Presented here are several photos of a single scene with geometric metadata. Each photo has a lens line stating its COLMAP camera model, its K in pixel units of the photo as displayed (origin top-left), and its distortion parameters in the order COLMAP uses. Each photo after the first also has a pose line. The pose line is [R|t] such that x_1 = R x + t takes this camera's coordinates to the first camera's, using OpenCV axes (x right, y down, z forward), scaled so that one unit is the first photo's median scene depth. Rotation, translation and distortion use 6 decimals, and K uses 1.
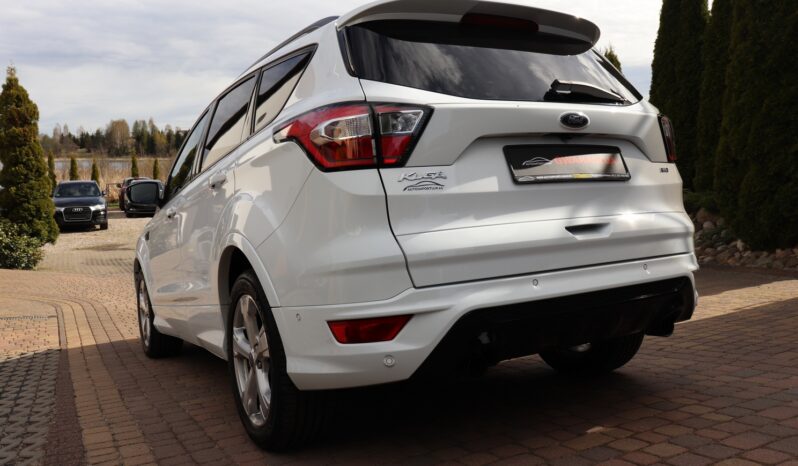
lens RADIAL K [[679.0, 0, 399.0], [0, 679.0, 233.0], [0, 0, 1]] dist [-0.182551, 0.179983]
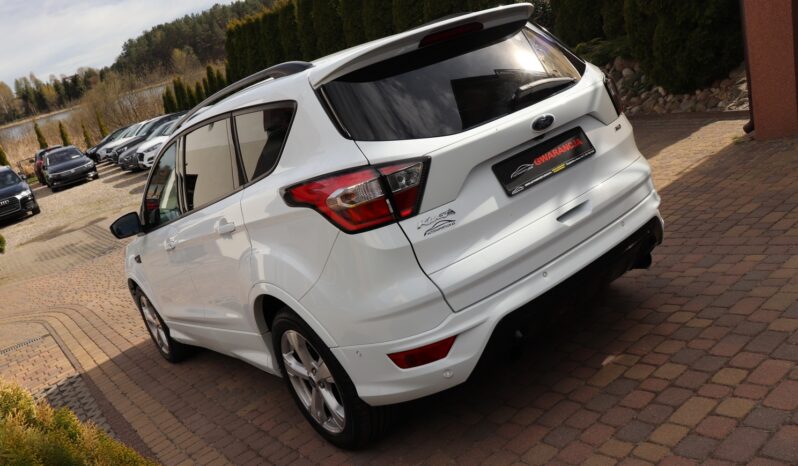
lens RADIAL K [[679.0, 0, 399.0], [0, 679.0, 233.0], [0, 0, 1]] dist [-0.182551, 0.179983]
pose [[0.961025, -0.266329, 0.074159, -0.109027], [0.248257, 0.949392, 0.192416, -0.273924], [-0.121652, -0.166506, 0.978507, -0.120288]]
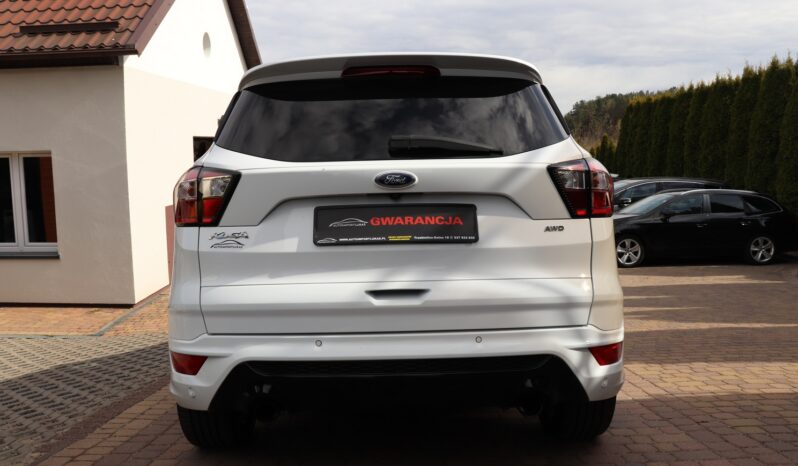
lens RADIAL K [[661.3, 0, 399.0], [0, 661.3, 233.0], [0, 0, 1]] dist [-0.178593, 0.166206]
pose [[0.878606, 0.057406, -0.474084, 0.729625], [-0.046029, 0.998306, 0.035580, -0.127886], [0.475324, -0.009440, 0.879760, 0.167568]]
